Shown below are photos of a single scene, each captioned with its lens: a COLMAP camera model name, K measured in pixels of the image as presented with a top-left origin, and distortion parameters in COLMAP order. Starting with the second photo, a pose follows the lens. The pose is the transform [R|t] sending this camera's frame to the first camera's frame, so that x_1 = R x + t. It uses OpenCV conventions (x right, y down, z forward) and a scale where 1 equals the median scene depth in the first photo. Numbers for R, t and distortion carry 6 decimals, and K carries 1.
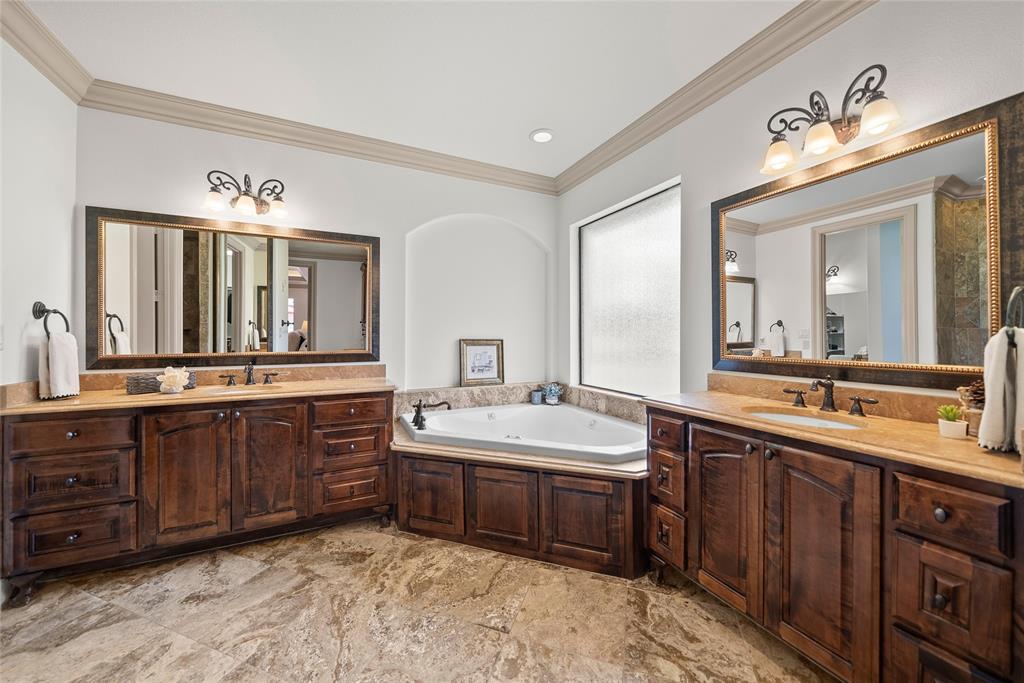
lens RADIAL K [[356.5, 0, 509.3], [0, 356.5, 336.3], [0, 0, 1]] dist [-0.005931, -0.000001]
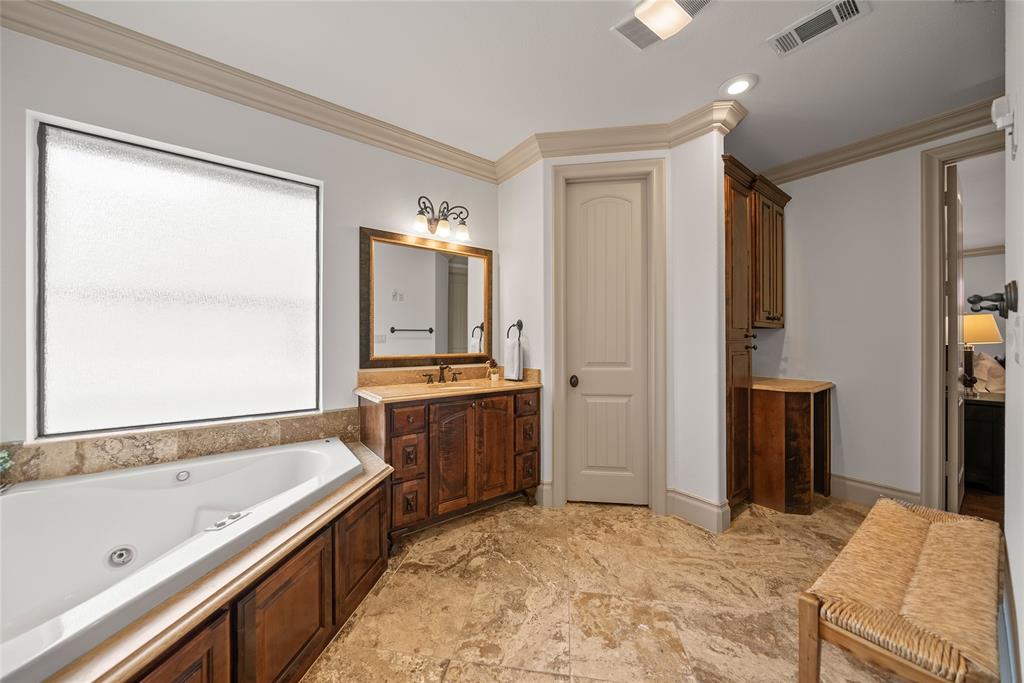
lens RADIAL K [[356.5, 0, 511.3], [0, 356.5, 344.5], [0, 0, 1]] dist [-0.005931, -0.000001]
pose [[-0.190318, -0.004540, 0.981712, -0.874163], [0.000943, 0.999988, 0.004807, 0.008942], [-0.981722, 0.001841, -0.190312, 0.947320]]
